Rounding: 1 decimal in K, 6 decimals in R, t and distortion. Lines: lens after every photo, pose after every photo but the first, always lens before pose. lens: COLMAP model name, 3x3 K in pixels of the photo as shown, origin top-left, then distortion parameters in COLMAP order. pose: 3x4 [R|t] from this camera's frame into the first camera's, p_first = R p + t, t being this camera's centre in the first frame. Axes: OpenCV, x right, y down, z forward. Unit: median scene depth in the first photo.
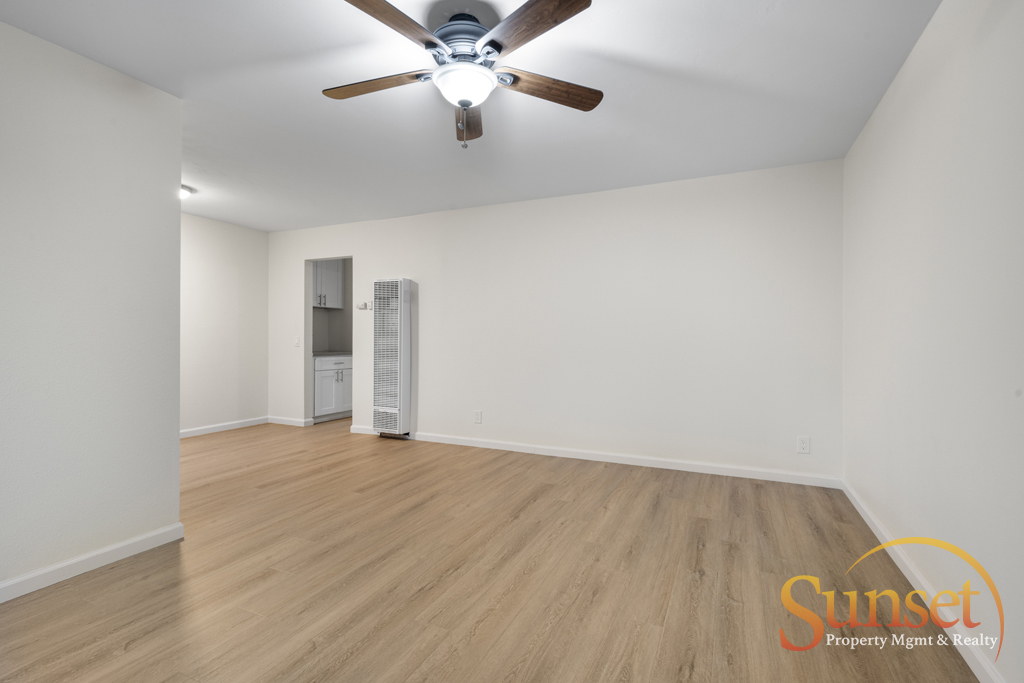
lens RADIAL K [[477.1, 0, 506.2], [0, 477.1, 341.5], [0, 0, 1]] dist [0.013252, -0.000122]
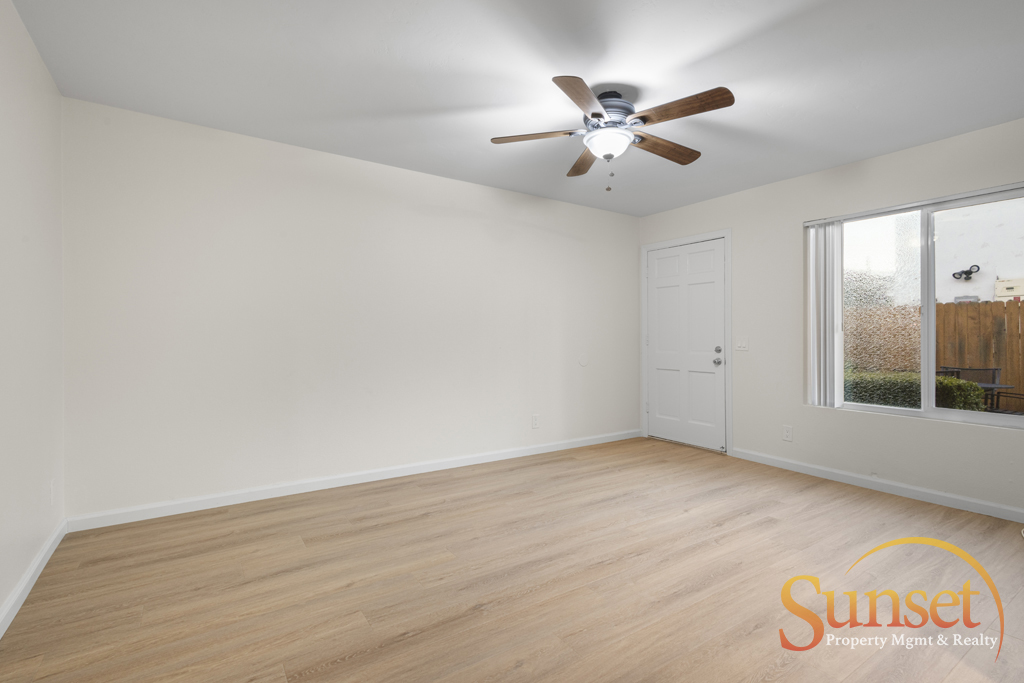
lens RADIAL K [[477.1, 0, 506.2], [0, 477.1, 341.5], [0, 0, 1]] dist [0.013252, -0.000122]
pose [[-0.856442, -0.010181, 0.516142, -0.412084], [-0.001439, 0.999849, 0.017336, -0.017977], [-0.516241, 0.014104, -0.856327, 1.791334]]
